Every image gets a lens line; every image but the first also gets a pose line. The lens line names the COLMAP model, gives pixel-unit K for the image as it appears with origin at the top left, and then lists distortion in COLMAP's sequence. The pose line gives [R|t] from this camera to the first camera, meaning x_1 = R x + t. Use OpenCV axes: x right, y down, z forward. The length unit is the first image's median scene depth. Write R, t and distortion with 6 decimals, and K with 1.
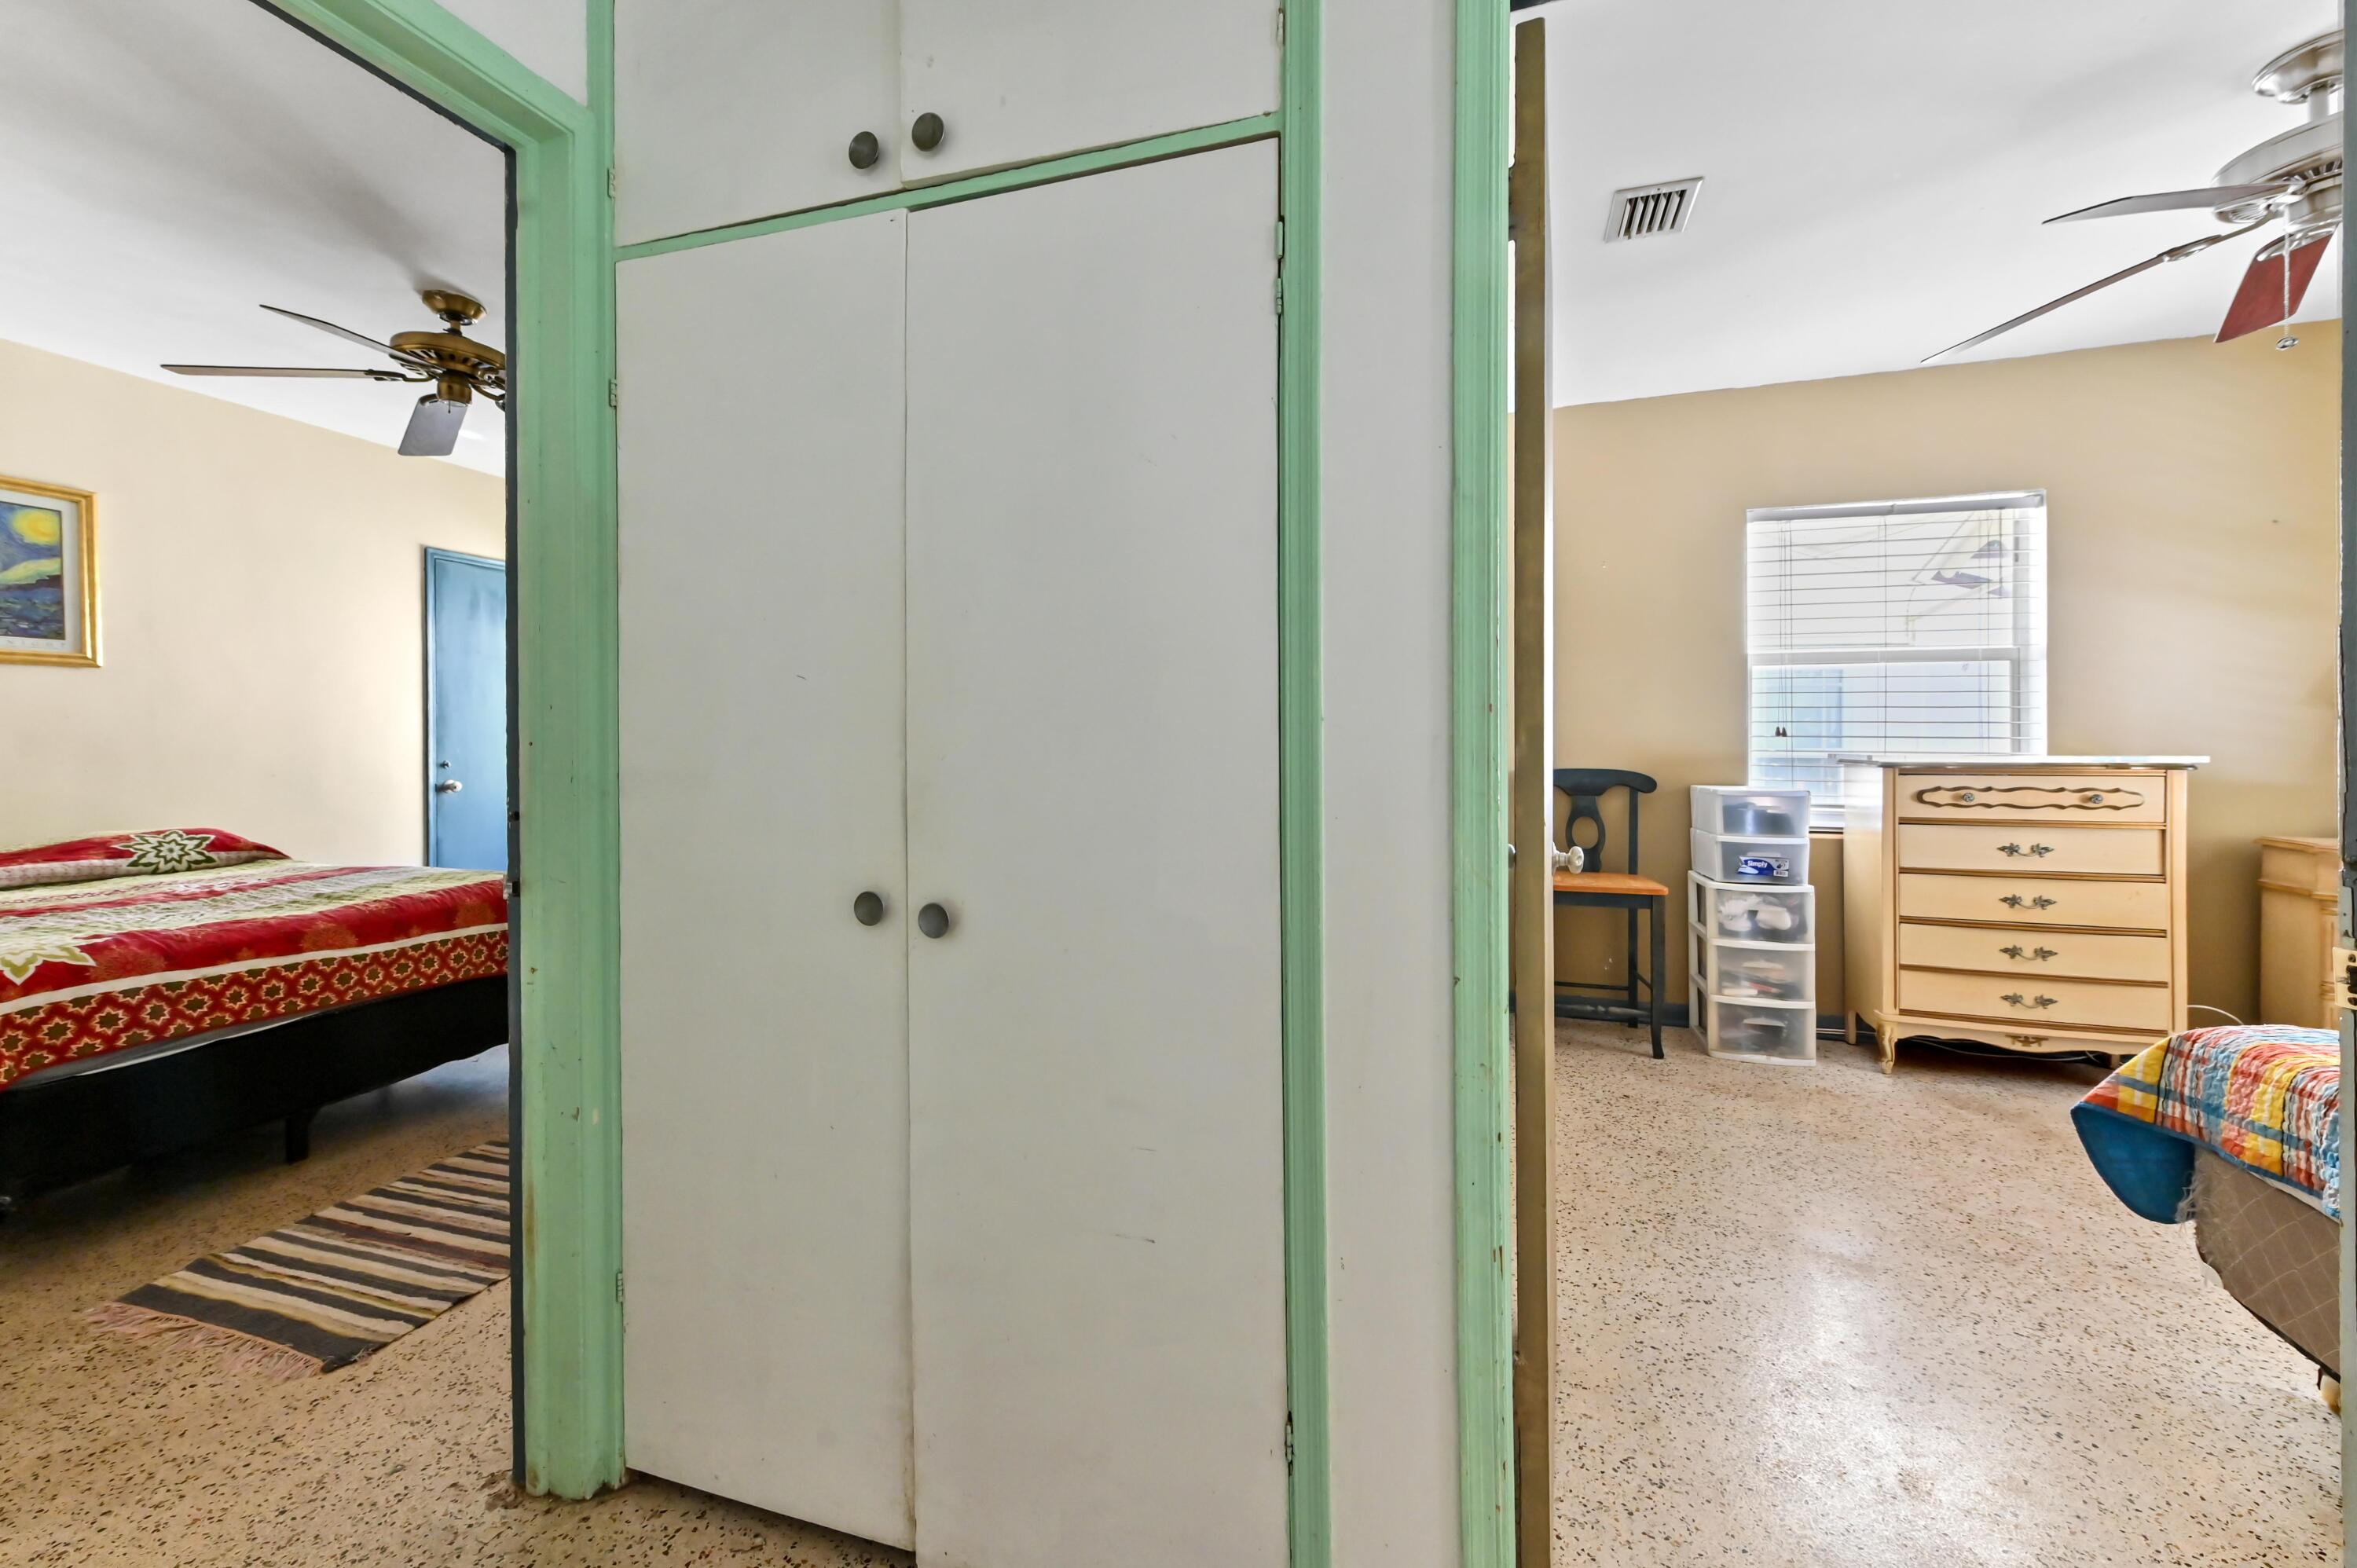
lens RADIAL K [[947.0, 0, 1167.9], [0, 947.0, 742.9], [0, 0, 1]] dist [0.013180, 0.000031]
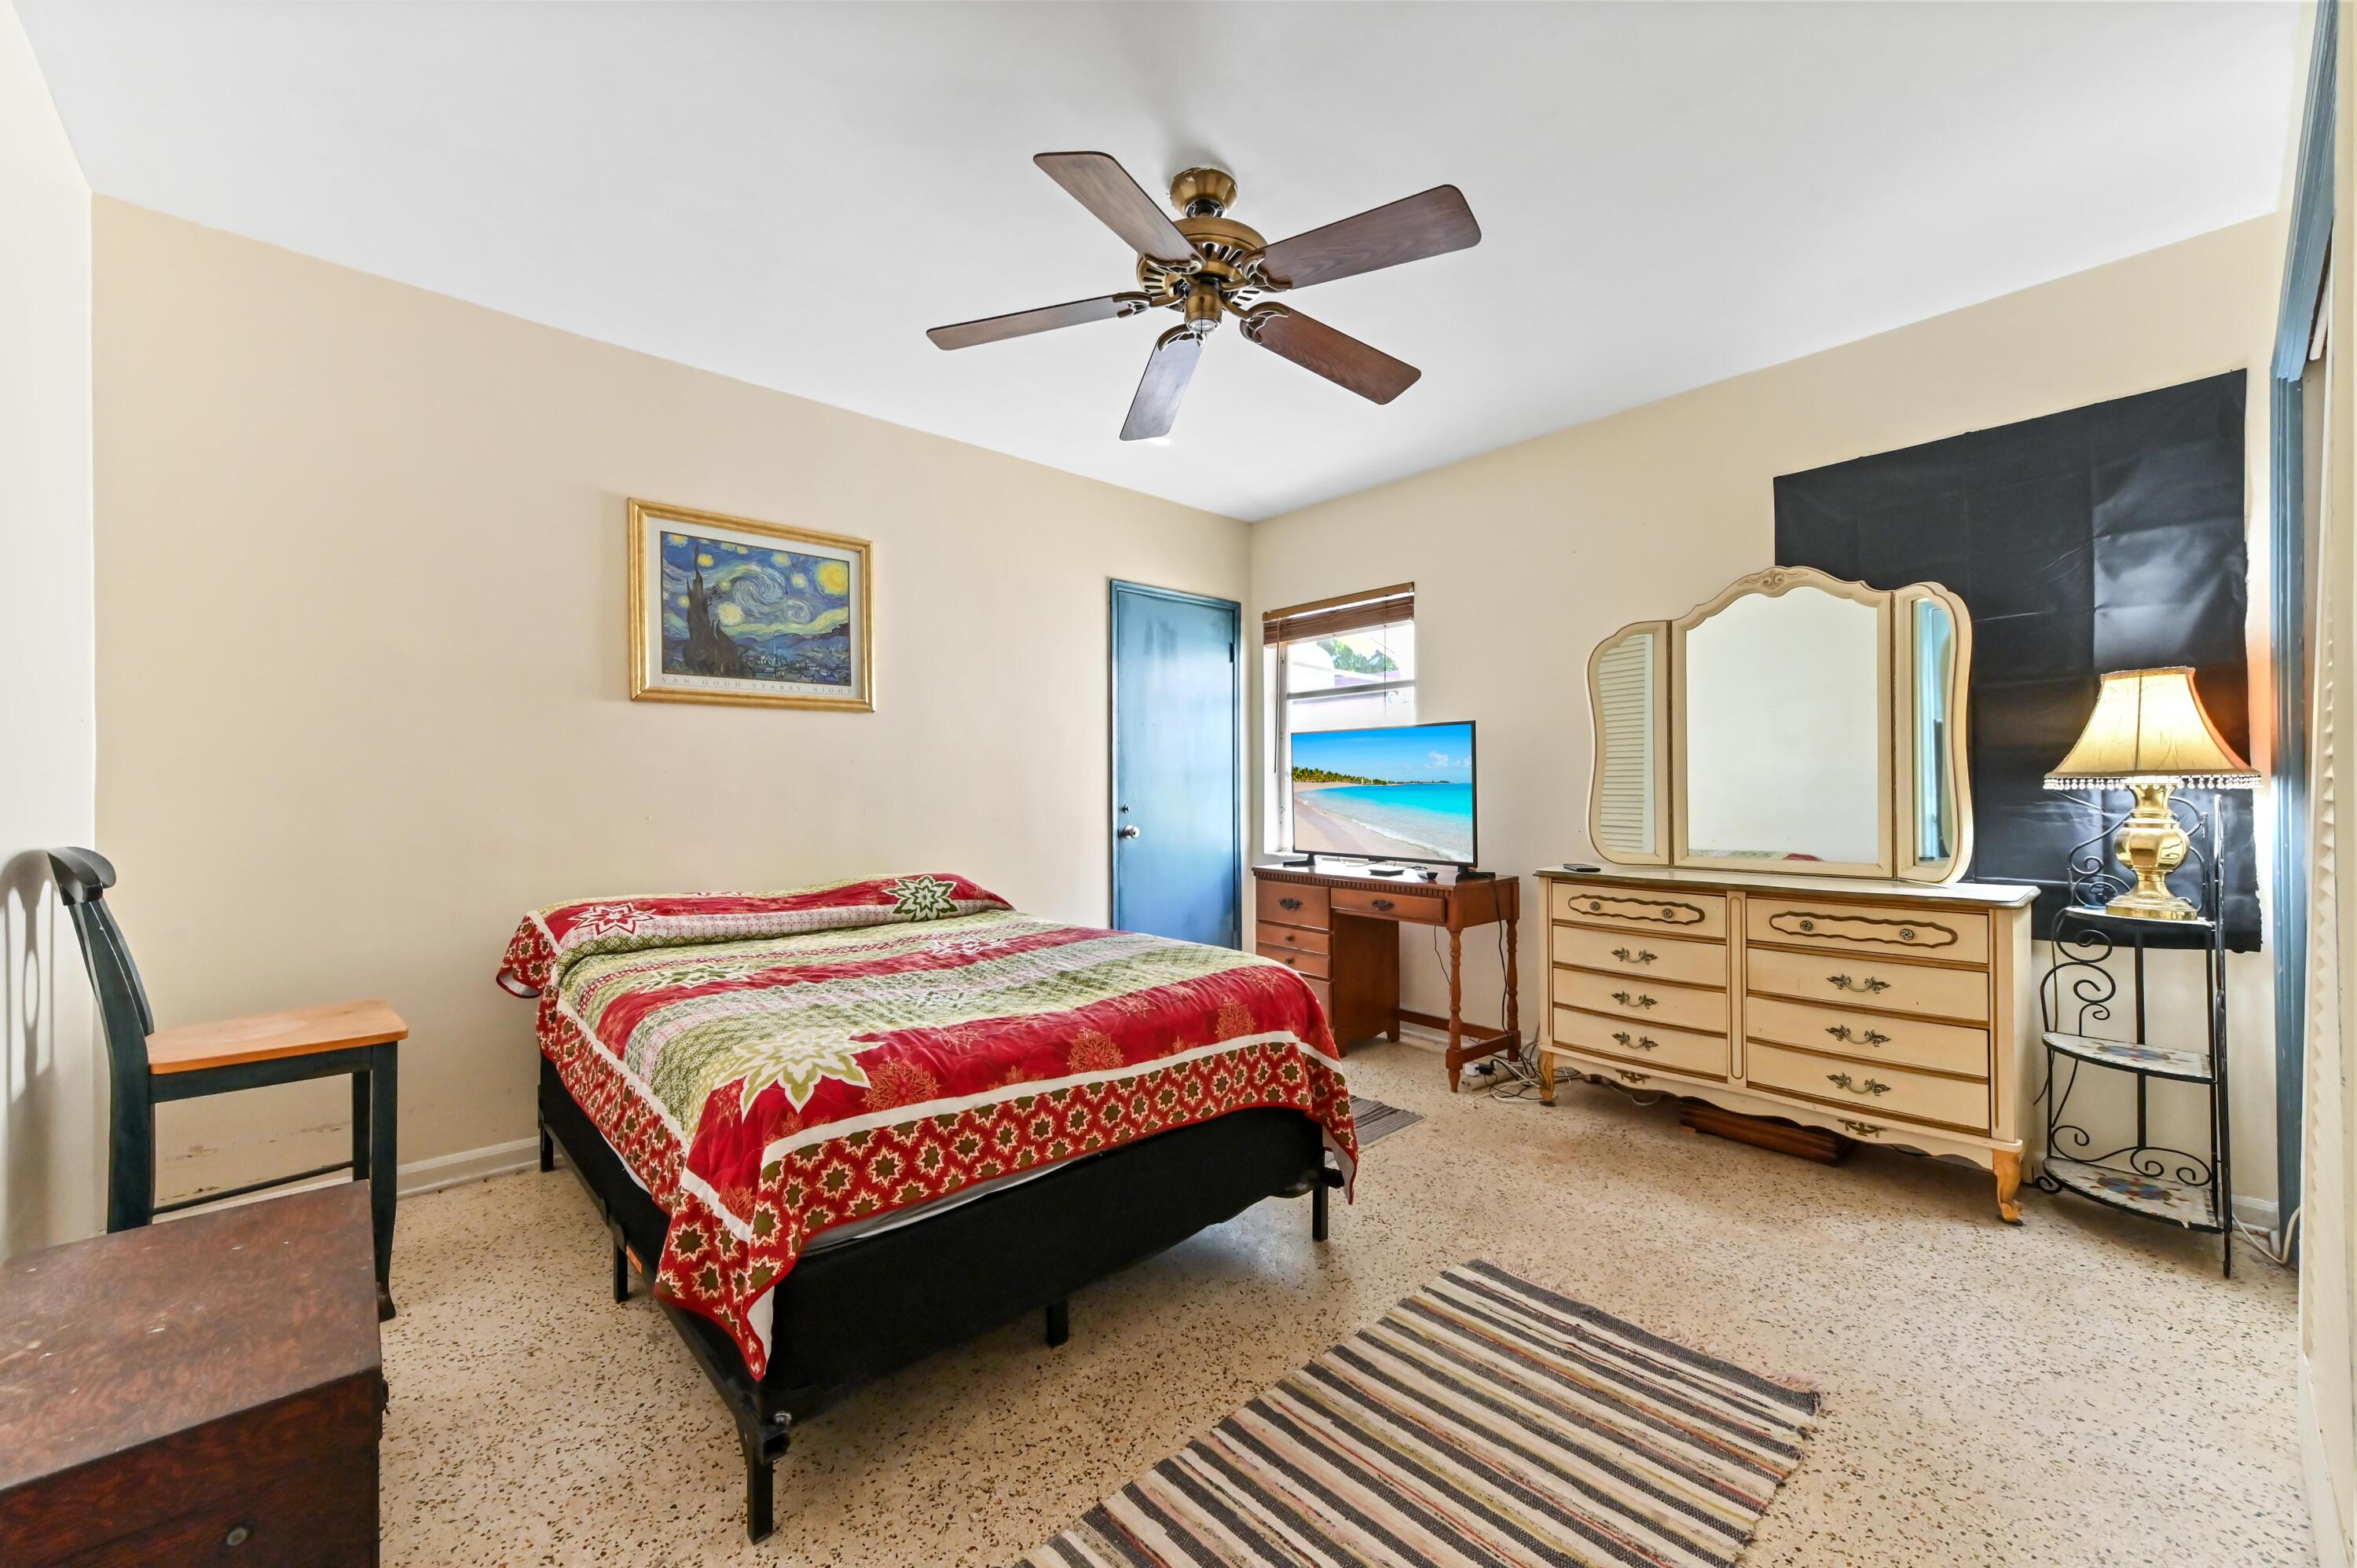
lens RADIAL K [[922.0, 0, 1183.7], [0, 922.0, 777.9], [0, 0, 1]] dist [0.008389, 0.000070]
pose [[0.871928, -0.007815, -0.489572, -0.431321], [0.002363, 0.999928, -0.011753, 0.005463], [0.489629, 0.009091, 0.871884, 0.386022]]
